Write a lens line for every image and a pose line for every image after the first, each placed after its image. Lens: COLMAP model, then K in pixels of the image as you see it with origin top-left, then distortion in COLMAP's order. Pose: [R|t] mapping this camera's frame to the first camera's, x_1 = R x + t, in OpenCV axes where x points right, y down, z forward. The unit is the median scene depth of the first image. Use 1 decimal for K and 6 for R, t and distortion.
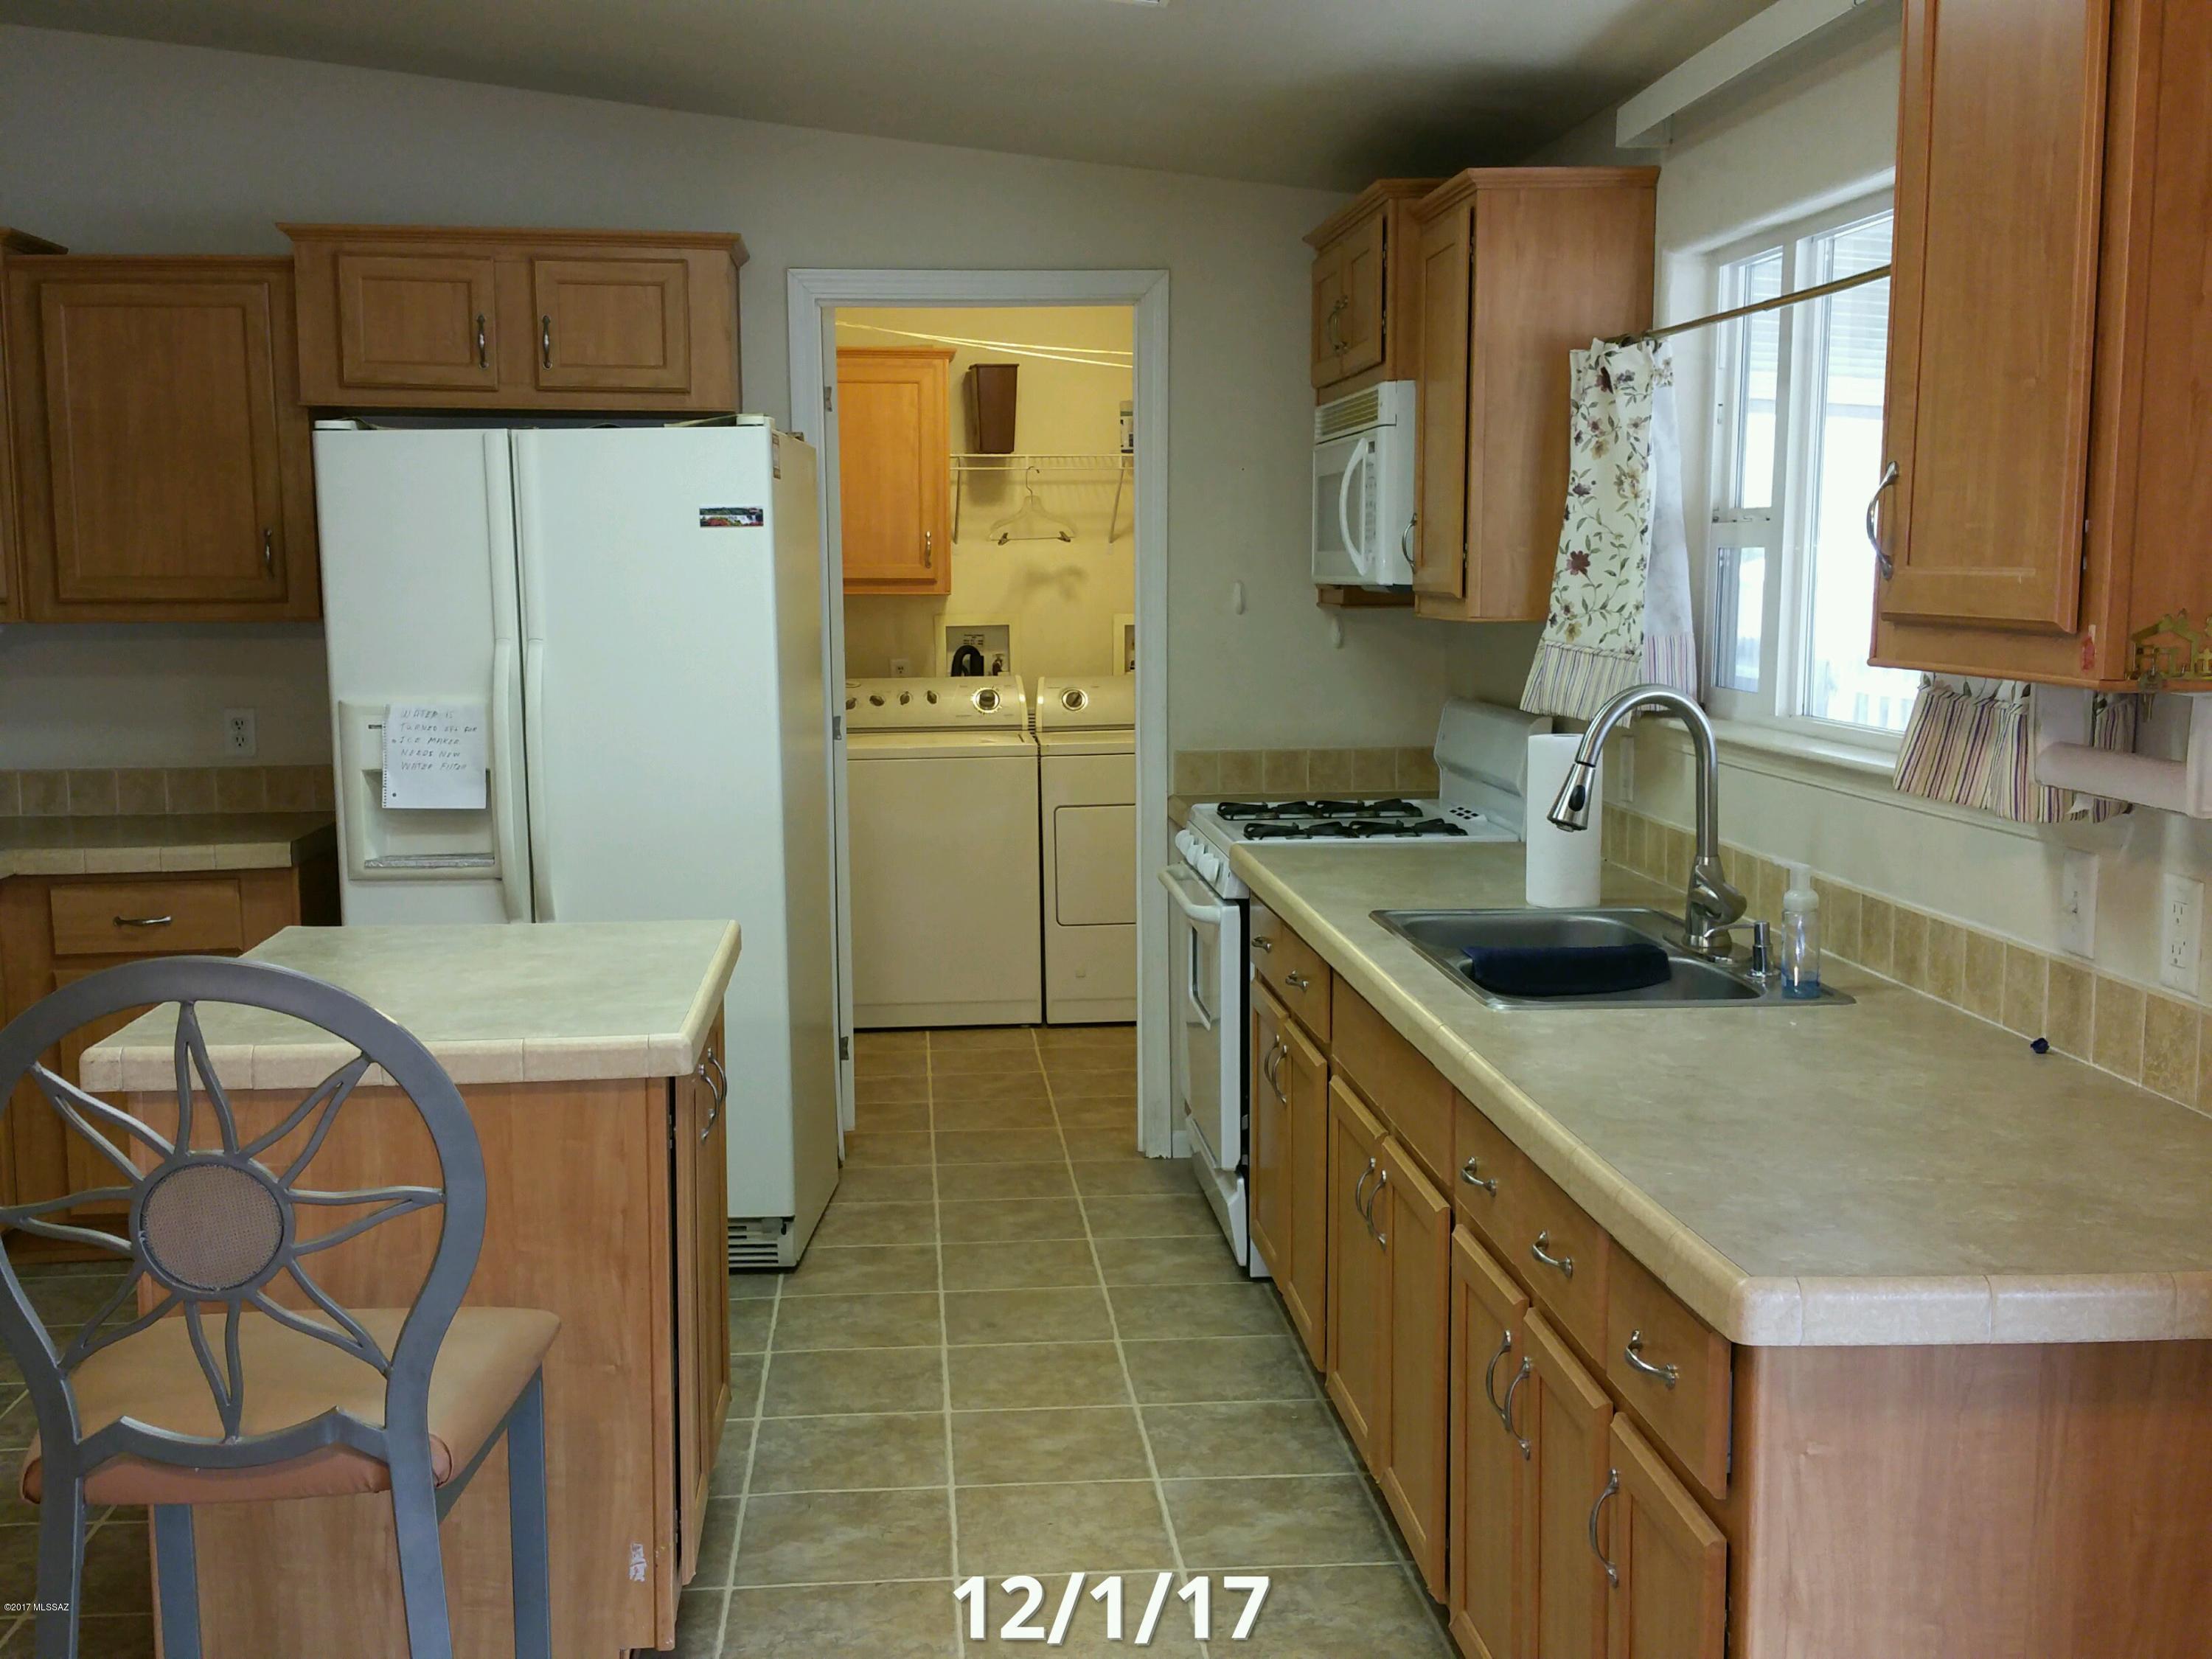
lens RADIAL K [[2378.5, 0, 1033.5], [0, 2378.5, 867.2], [0, 0, 1]] dist [0.147217, -0.377629]
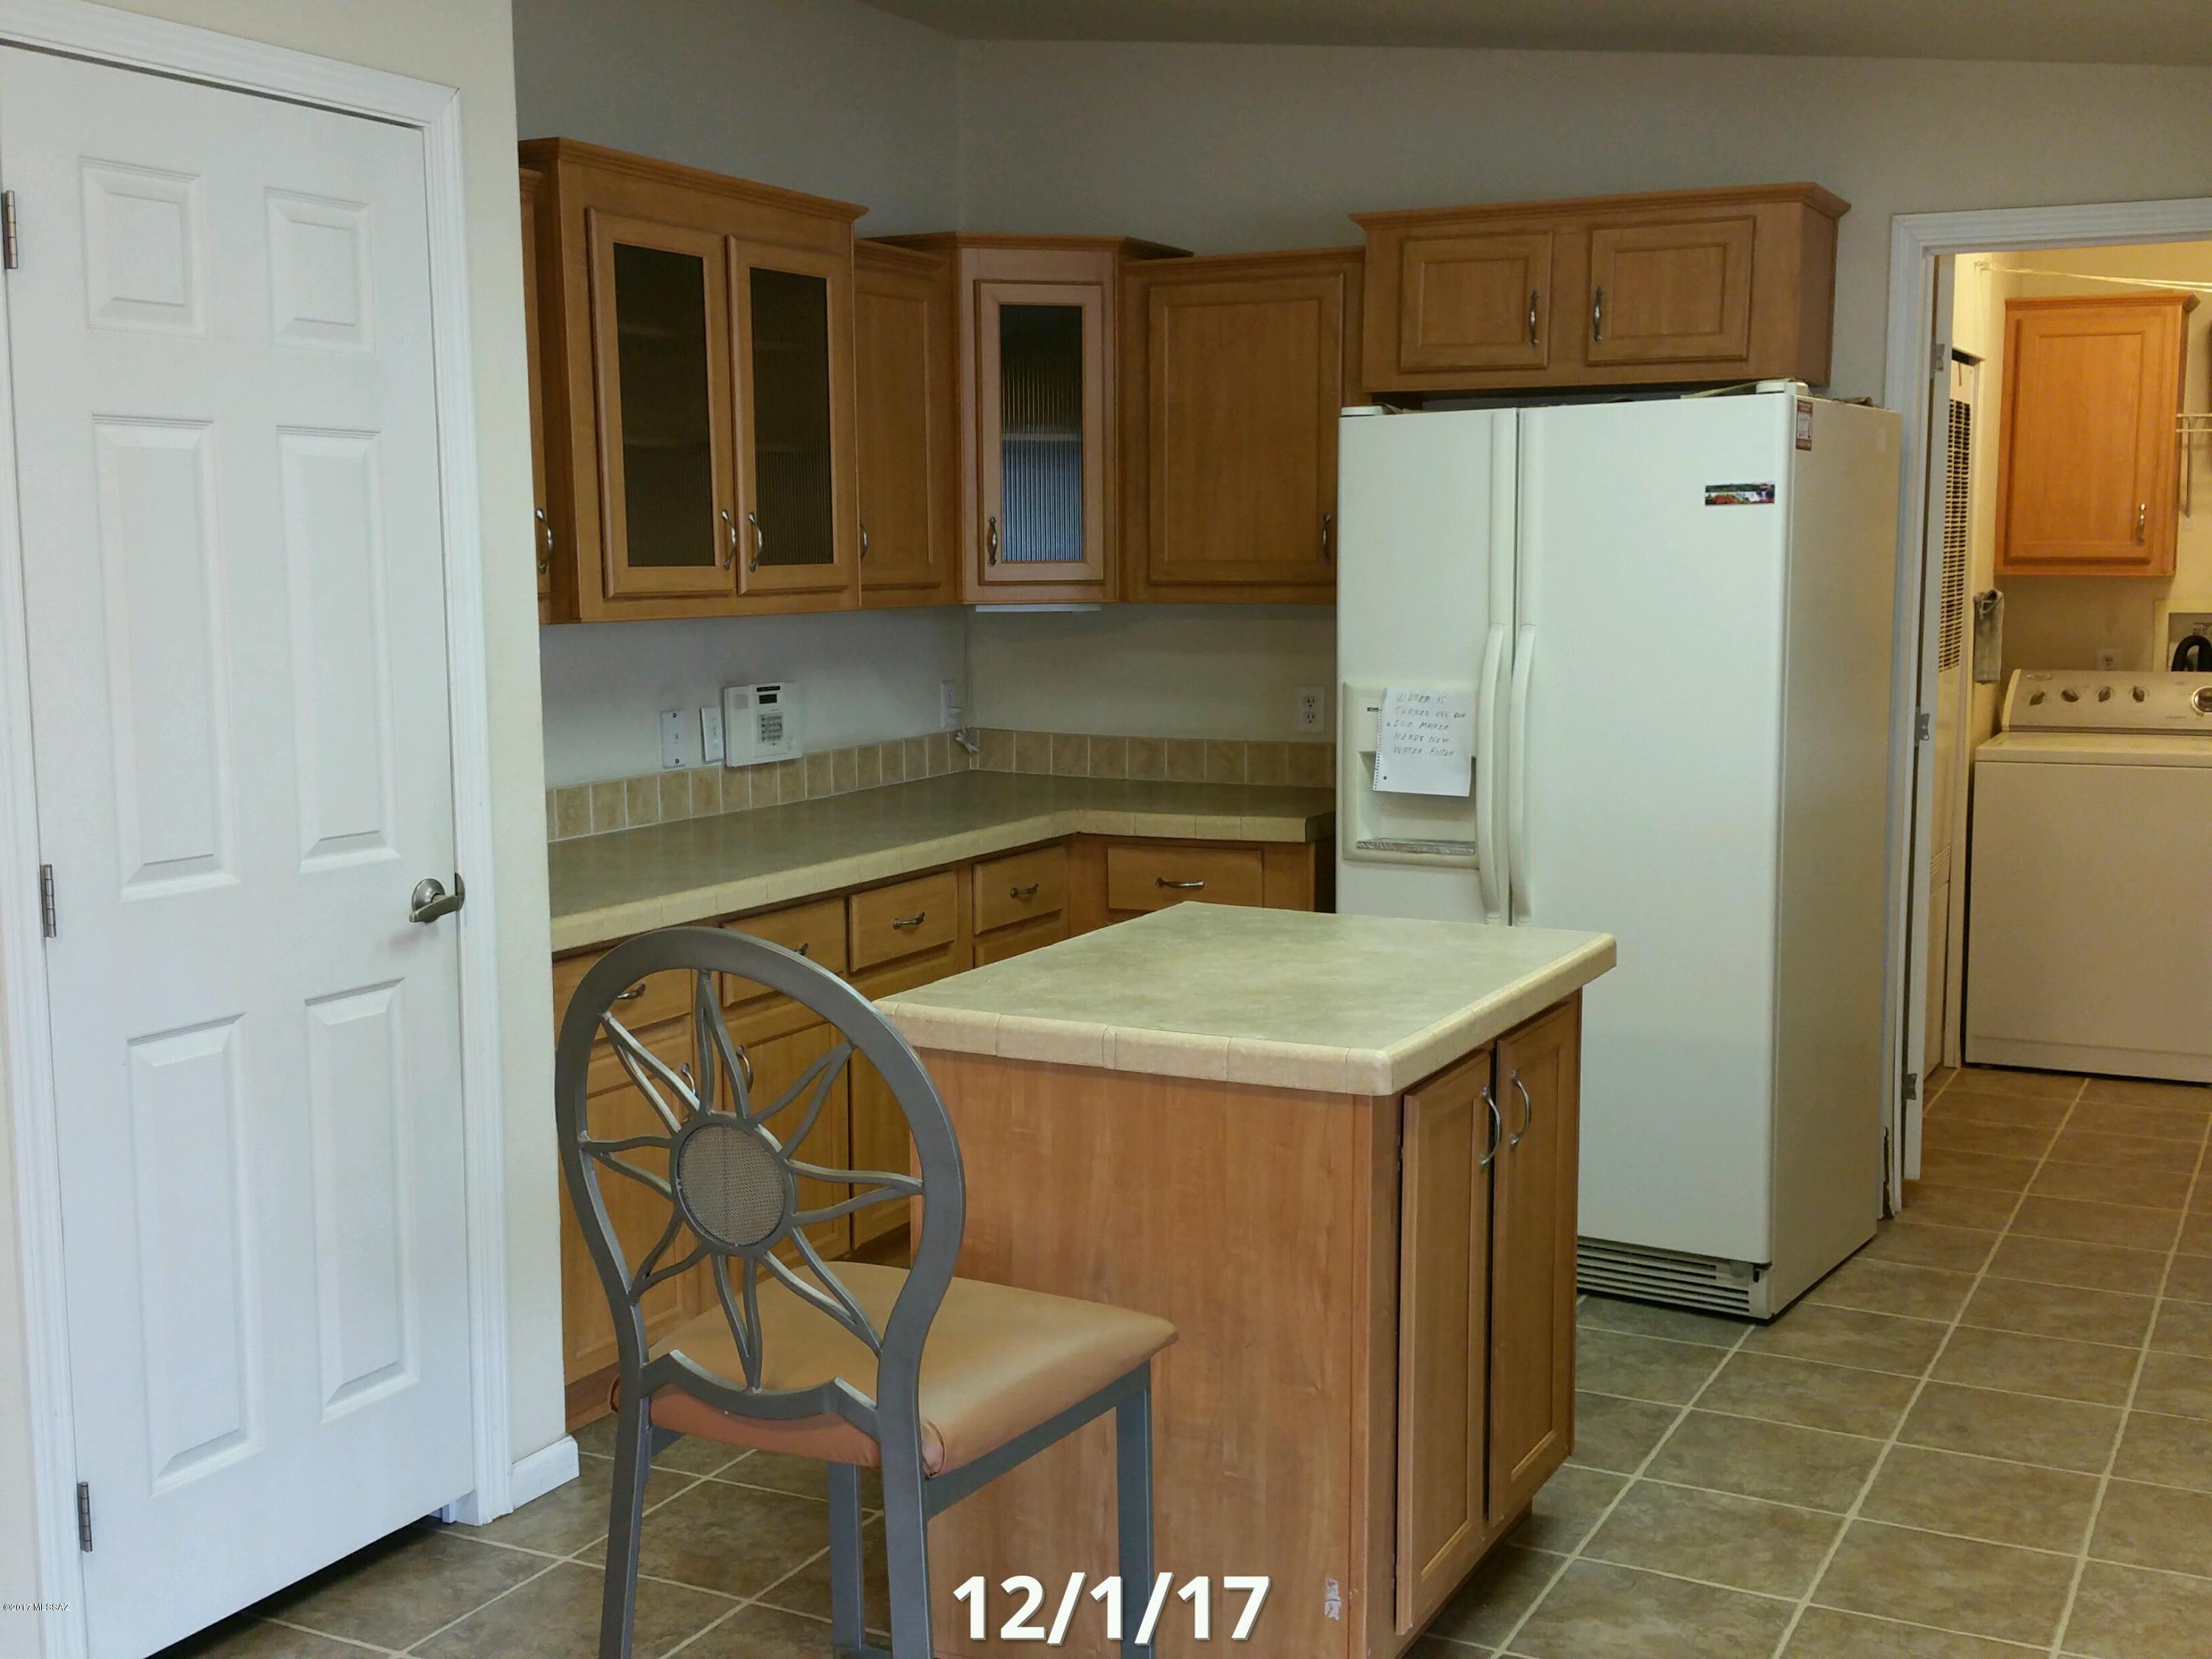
lens RADIAL K [[2351.9, 0, 1038.0], [0, 2351.9, 845.2], [0, 0, 1]] dist [0.156119, -0.360477]
pose [[0.843560, 0.069369, -0.532536, 0.136967], [-0.068134, 0.997434, 0.022001, -0.013557], [0.532696, 0.017725, 0.846121, 0.084059]]
